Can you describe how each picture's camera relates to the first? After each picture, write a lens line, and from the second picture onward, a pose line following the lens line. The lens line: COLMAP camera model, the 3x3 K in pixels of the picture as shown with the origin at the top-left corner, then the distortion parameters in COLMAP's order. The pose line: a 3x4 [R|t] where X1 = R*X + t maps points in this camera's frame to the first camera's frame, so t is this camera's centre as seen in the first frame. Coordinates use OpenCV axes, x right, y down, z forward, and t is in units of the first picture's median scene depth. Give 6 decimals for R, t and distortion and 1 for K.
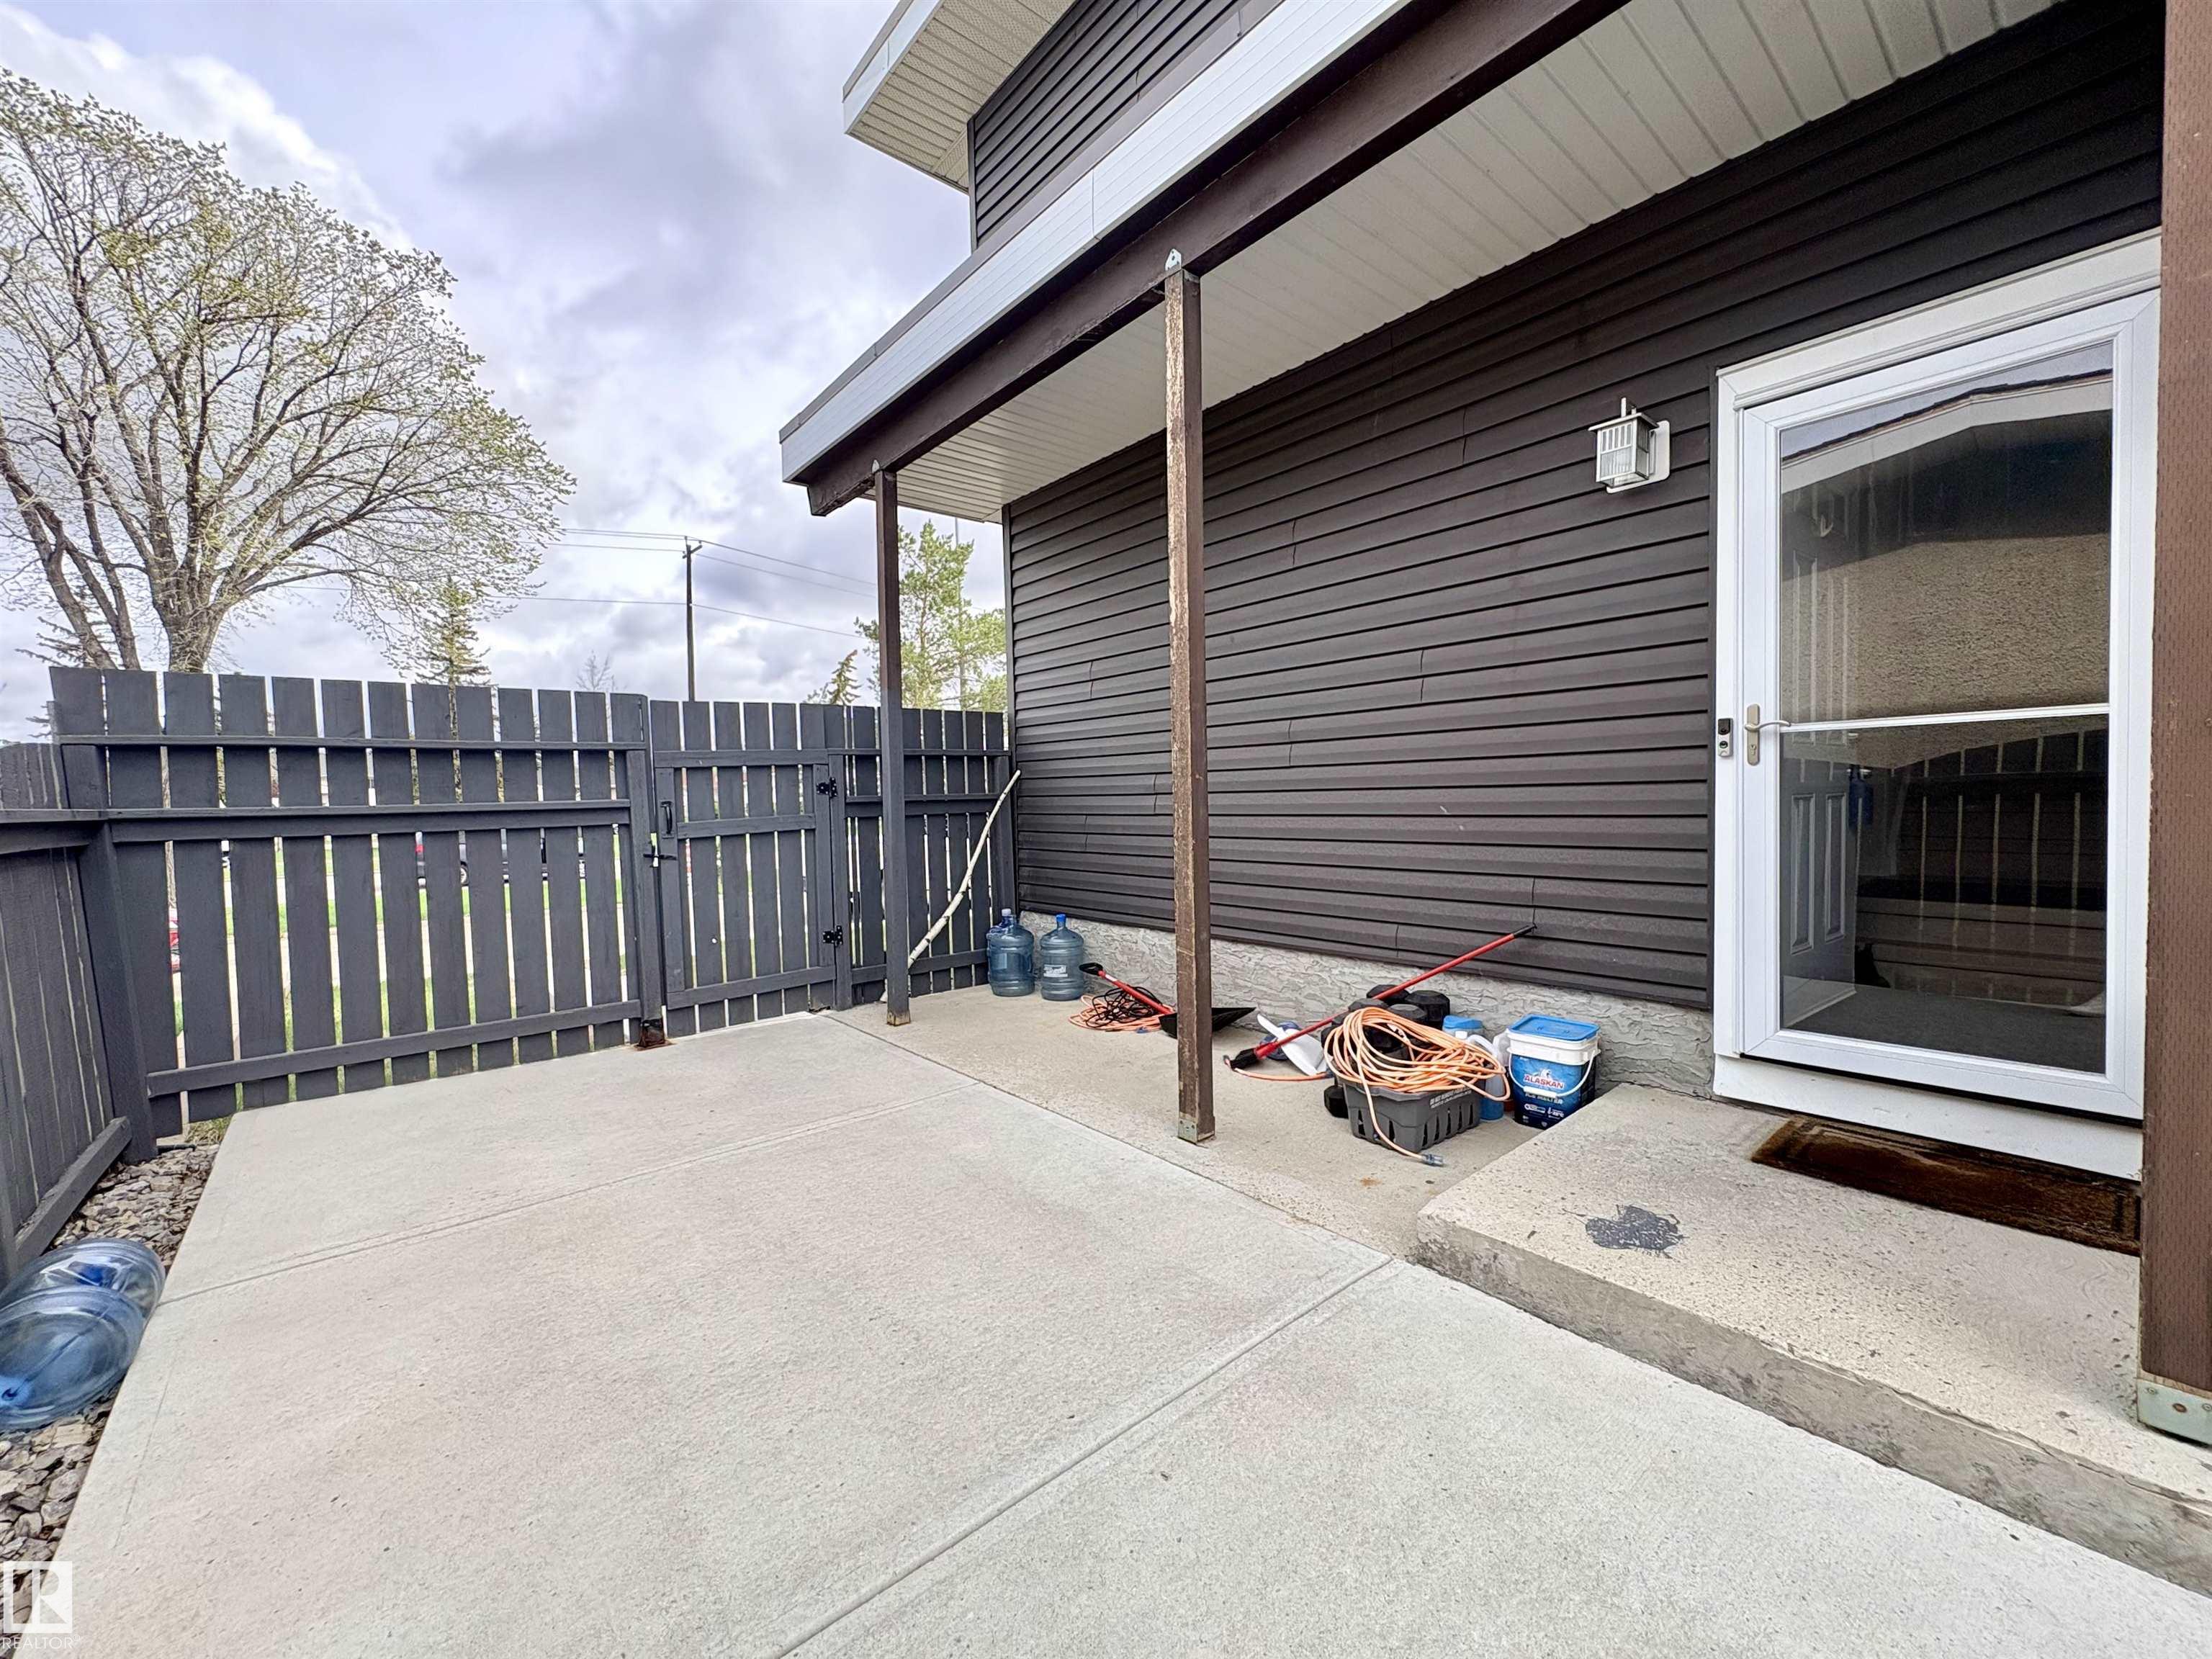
lens RADIAL K [[883.1, 0, 1102.0], [0, 883.1, 828.7], [0, 0, 1]] dist [0.001447, 0.000363]
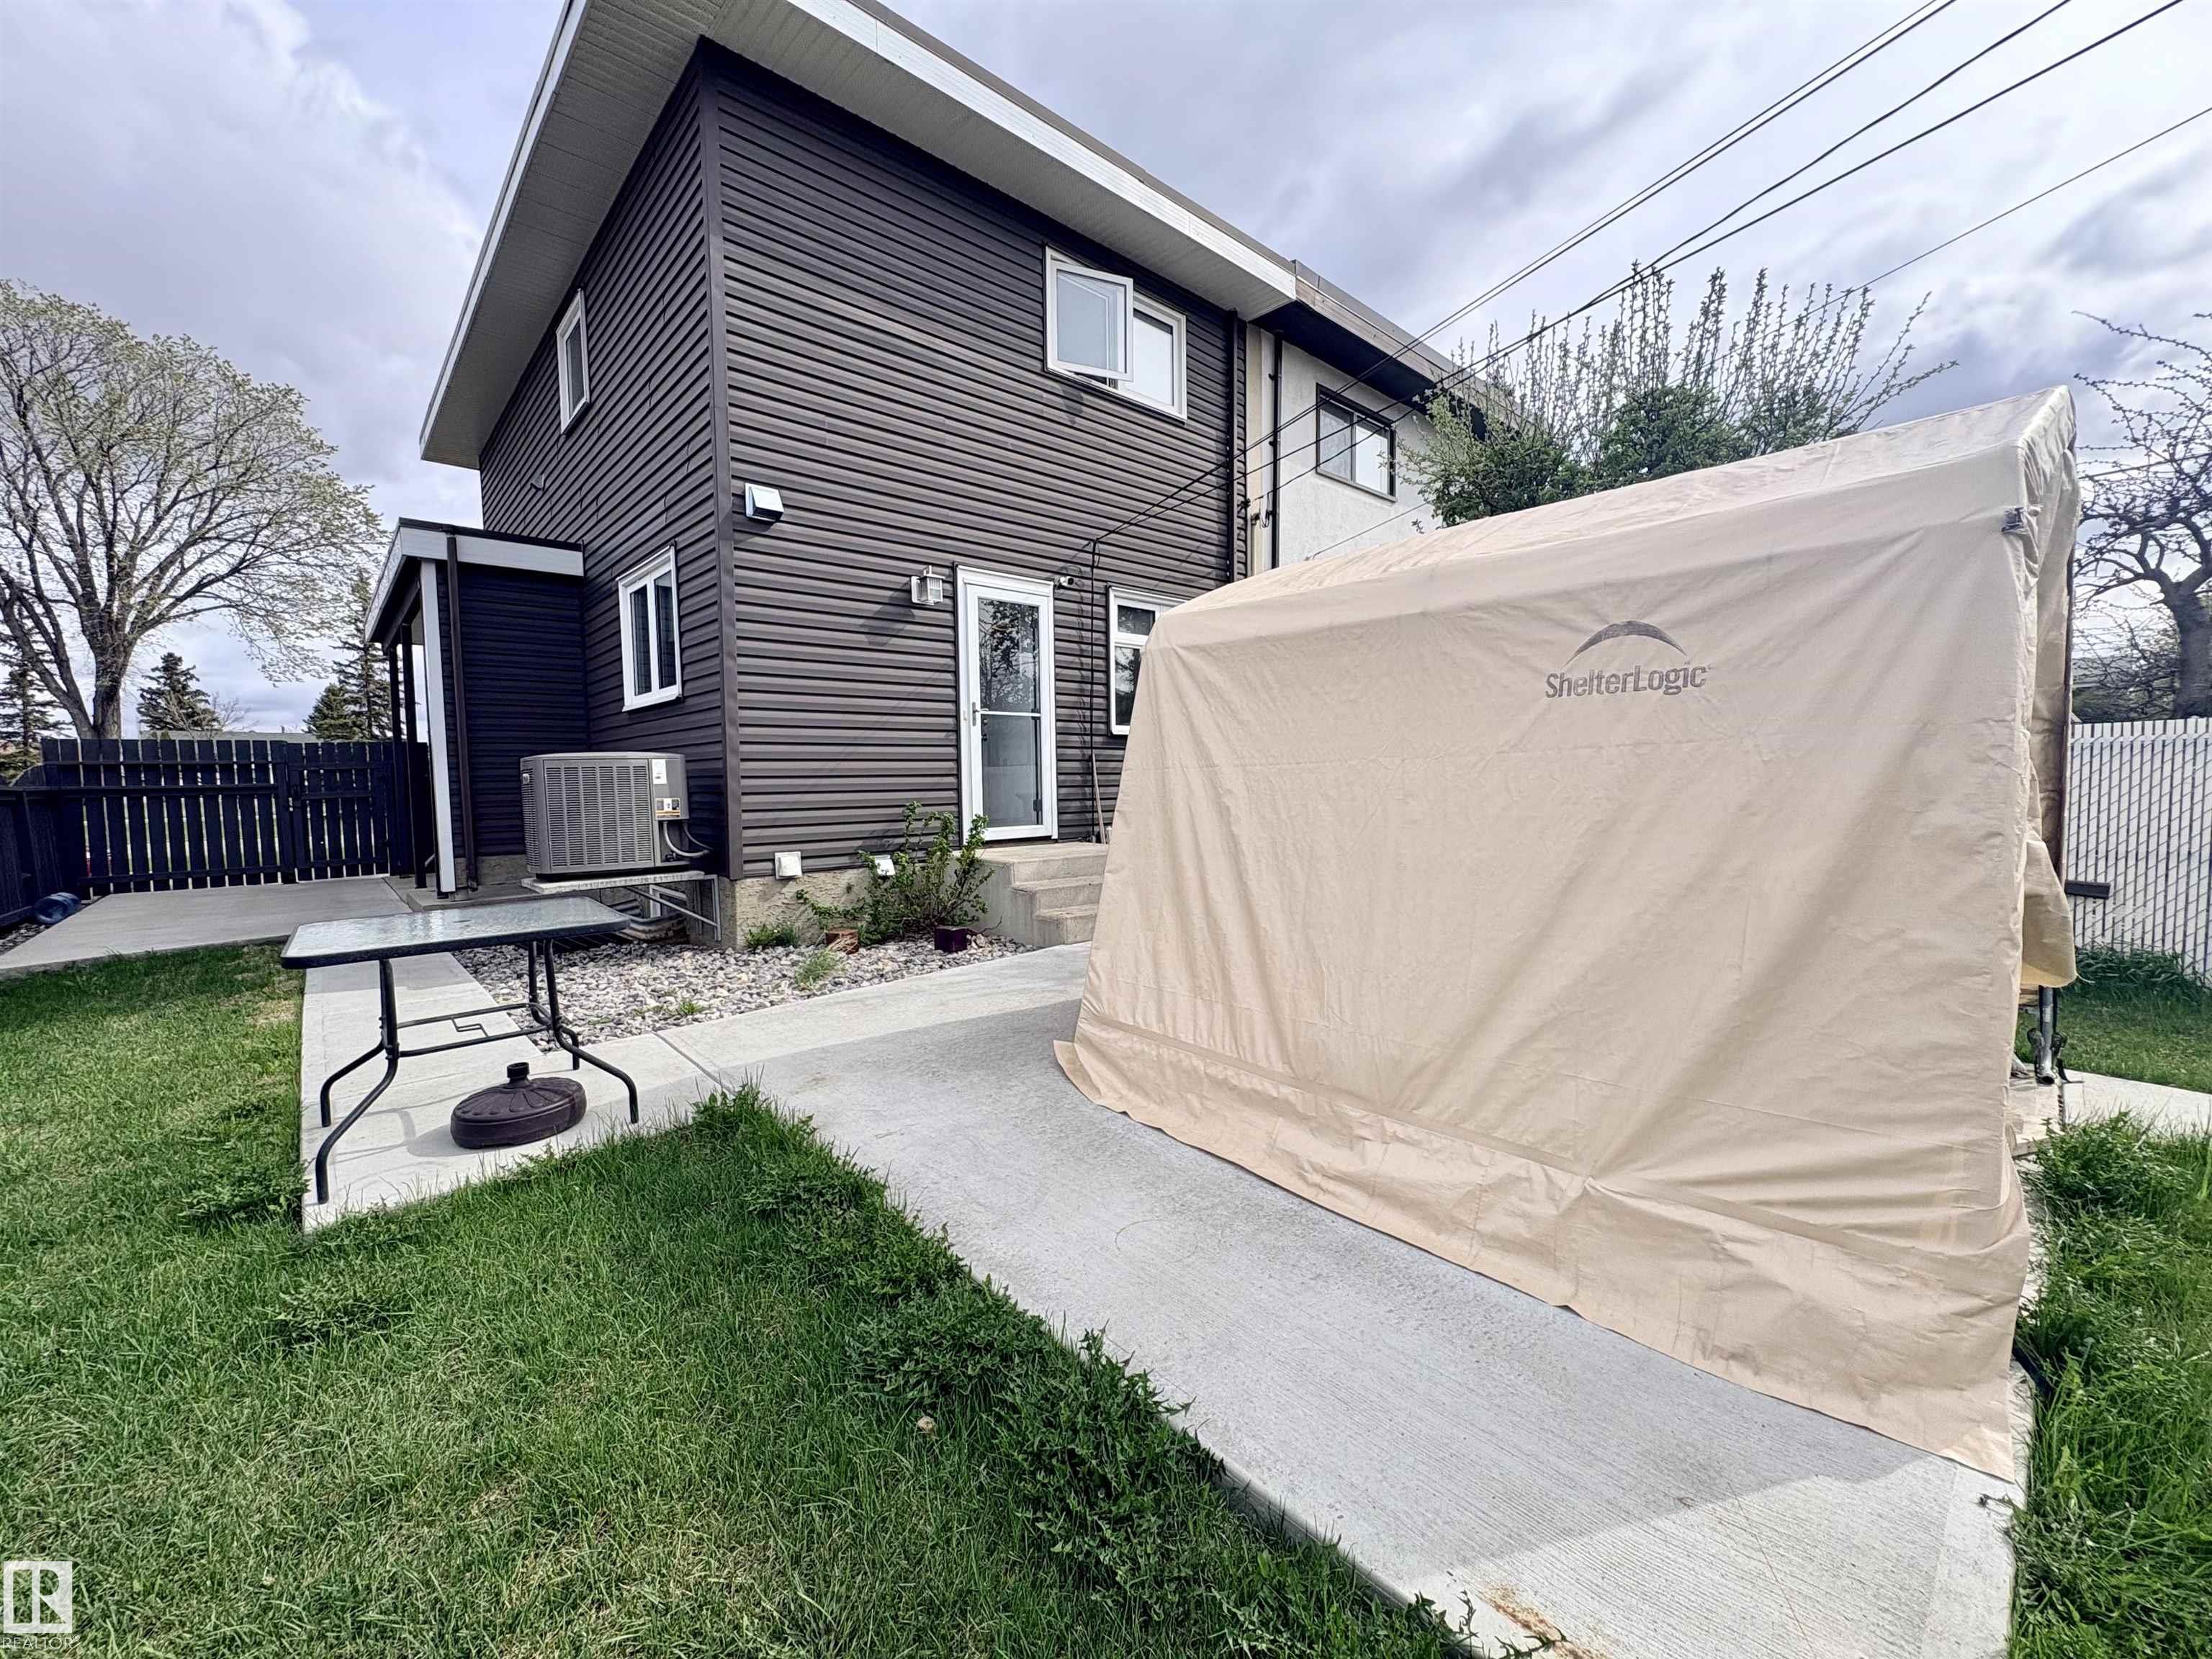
lens RADIAL K [[883.1, 0, 1102.0], [0, 883.1, 828.7], [0, 0, 1]] dist [0.001447, 0.000363]
pose [[0.999491, 0.004300, 0.031612, 0.466306], [-0.005045, 0.999710, 0.023536, 0.006605], [-0.031501, -0.023684, 0.999223, -0.428698]]
